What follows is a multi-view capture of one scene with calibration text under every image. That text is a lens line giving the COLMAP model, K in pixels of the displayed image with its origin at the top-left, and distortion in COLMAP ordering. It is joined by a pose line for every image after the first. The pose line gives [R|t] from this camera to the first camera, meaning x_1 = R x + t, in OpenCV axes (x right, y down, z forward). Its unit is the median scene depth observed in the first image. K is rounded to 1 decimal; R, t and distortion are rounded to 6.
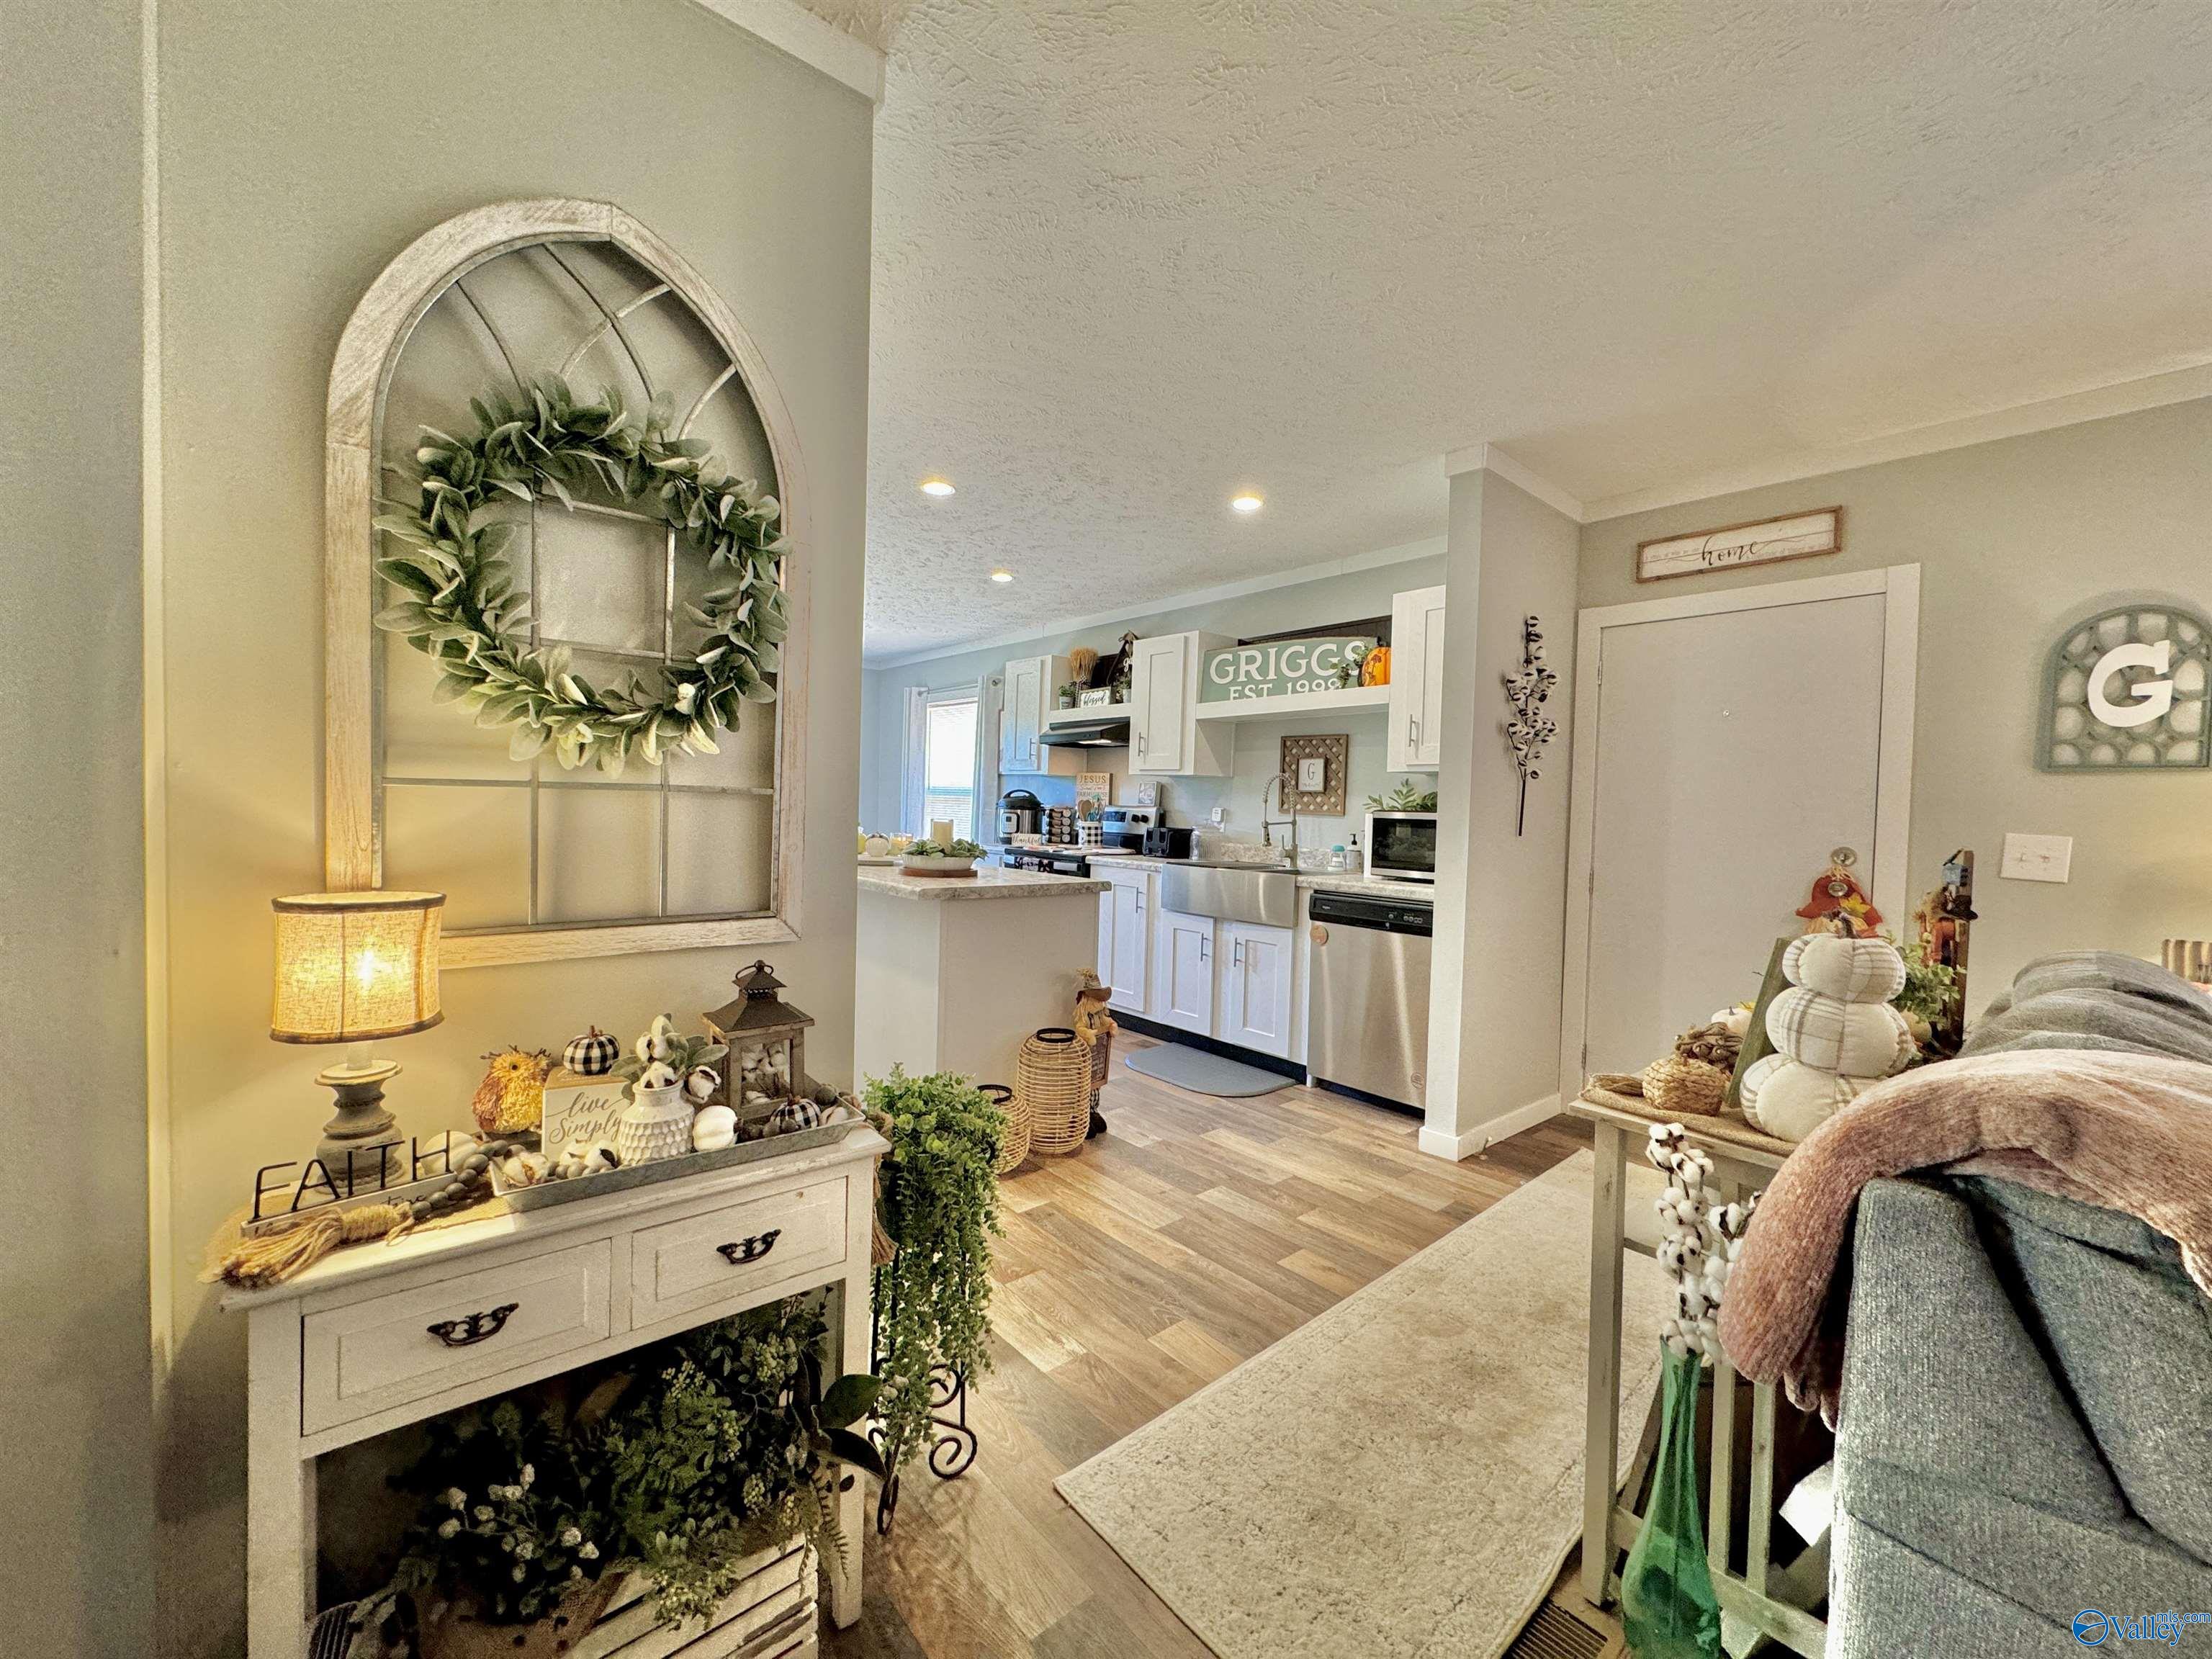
lens RADIAL K [[880.6, 0, 1105.6], [0, 880.6, 830.9], [0, 0, 1]] dist [-0.001704, 0.000550]
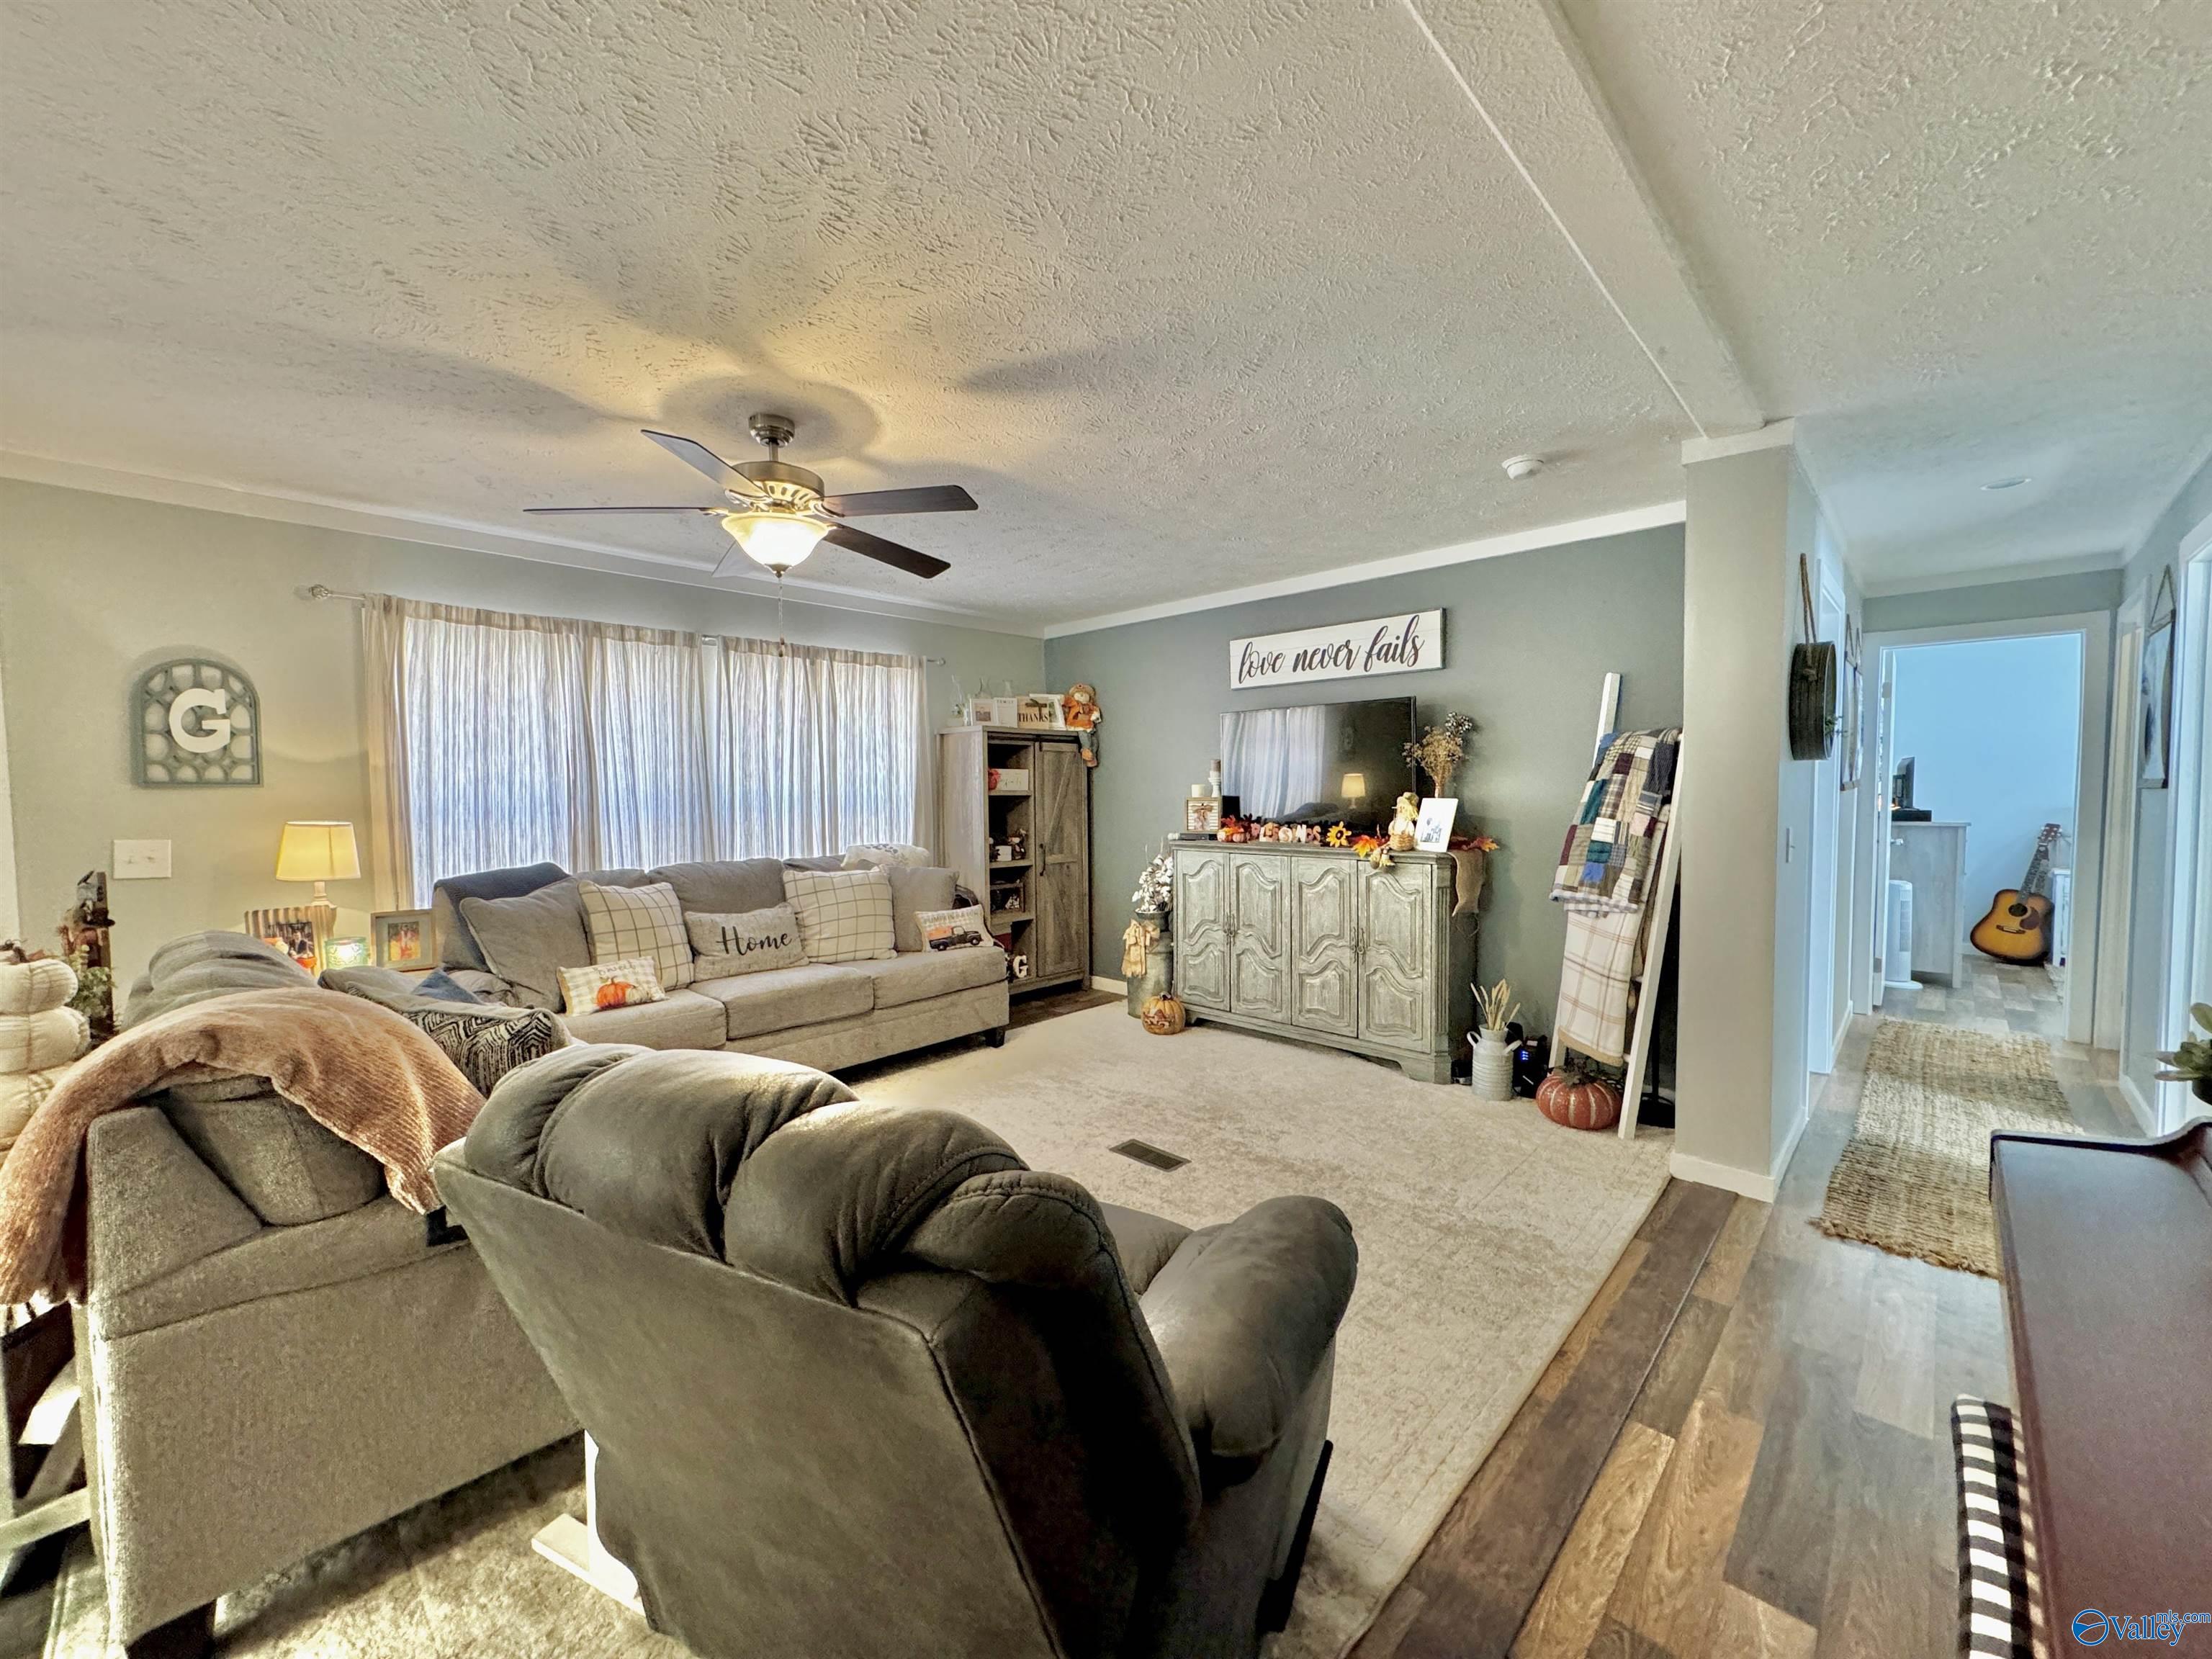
lens RADIAL K [[880.6, 0, 1101.0], [0, 880.6, 826.2], [0, 0, 1]] dist [-0.001704, 0.000550]
pose [[-0.086738, -0.065046, 0.994105, -0.190225], [0.039936, 0.996837, 0.068710, -0.035536], [-0.995430, 0.045660, -0.083866, -0.156888]]
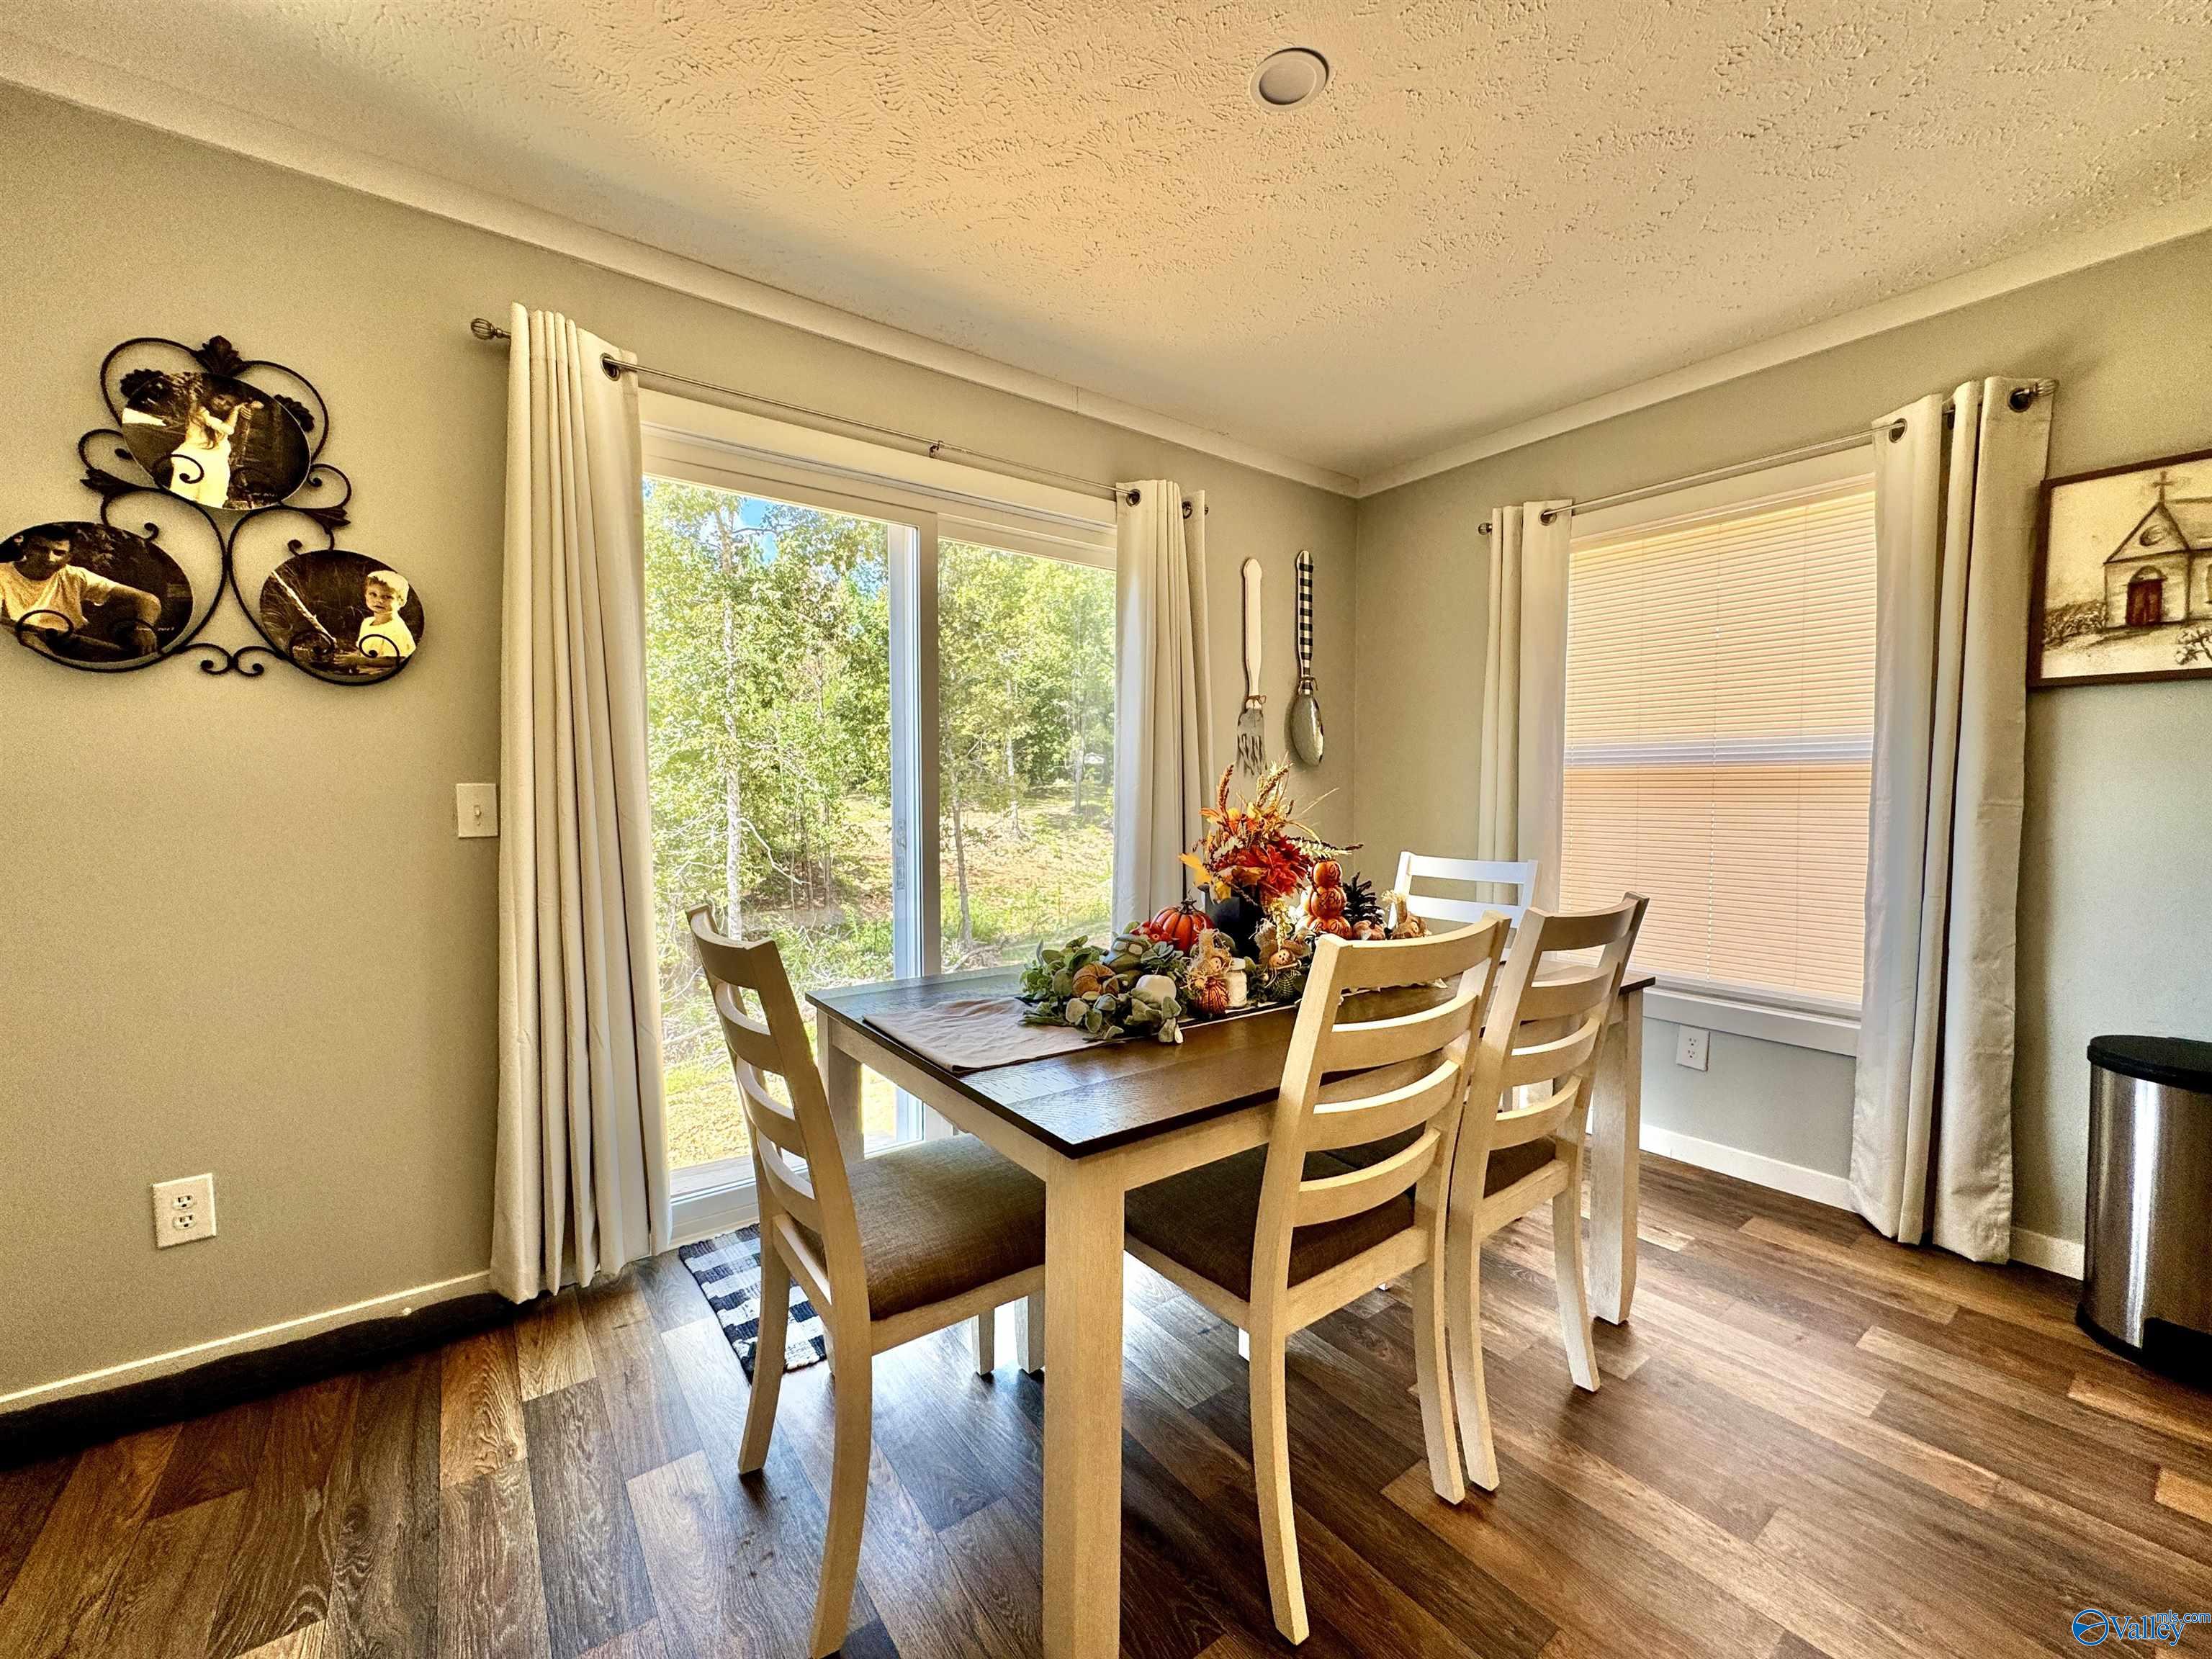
lens RADIAL K [[880.6, 0, 1095.0], [0, 880.6, 826.7], [0, 0, 1]] dist [-0.001704, 0.000550]
pose [[0.996543, -0.026924, -0.078598, -0.910062], [0.027709, 0.999576, 0.008905, -0.054903], [0.078325, -0.011052, 0.996867, 1.357647]]
